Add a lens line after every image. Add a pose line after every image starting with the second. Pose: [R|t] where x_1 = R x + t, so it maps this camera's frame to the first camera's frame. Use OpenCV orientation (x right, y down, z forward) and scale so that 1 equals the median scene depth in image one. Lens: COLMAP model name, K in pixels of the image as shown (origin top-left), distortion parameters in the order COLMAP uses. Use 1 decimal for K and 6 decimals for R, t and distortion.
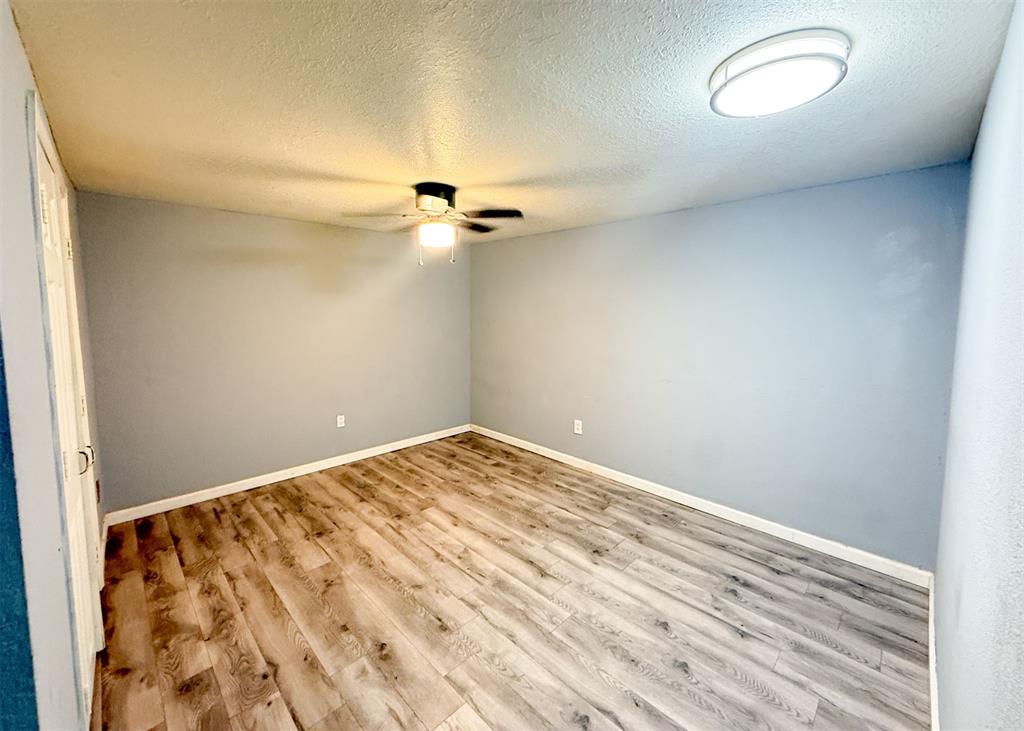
lens RADIAL K [[411.1, 0, 511.2], [0, 411.1, 346.2], [0, 0, 1]] dist [0.001776, 0.000513]
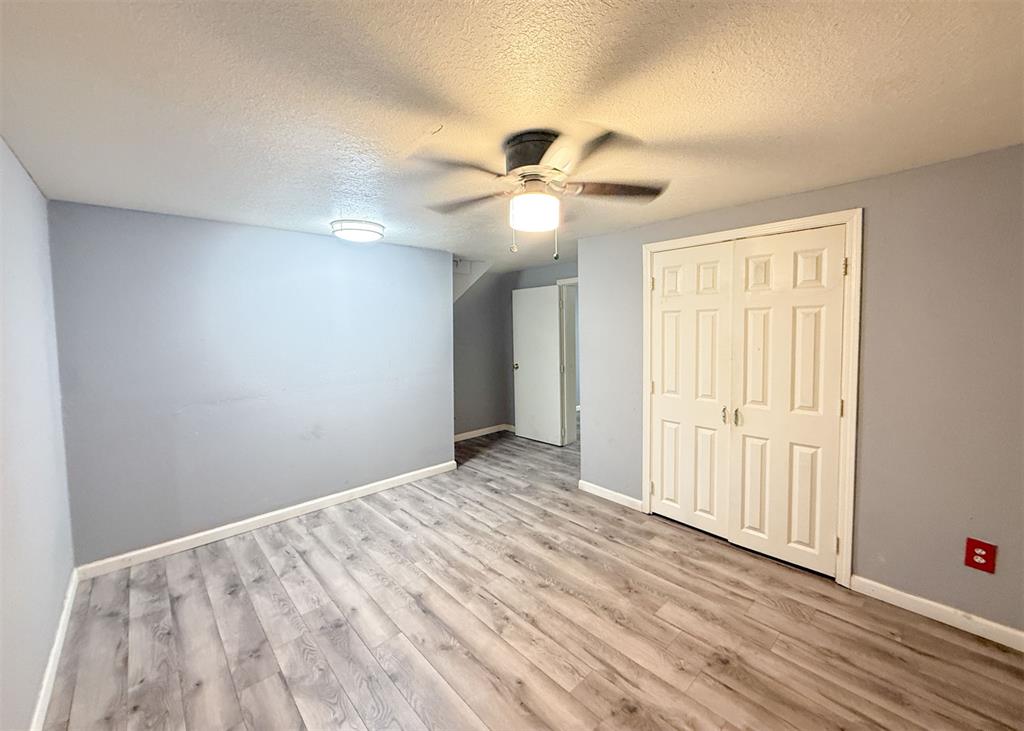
lens RADIAL K [[411.1, 0, 511.2], [0, 411.1, 346.2], [0, 0, 1]] dist [0.001776, 0.000513]
pose [[-0.999114, 0.010206, 0.040818, -0.190296], [0.015648, 0.990679, 0.135316, -0.164130], [-0.039057, 0.135835, -0.989961, 1.914077]]
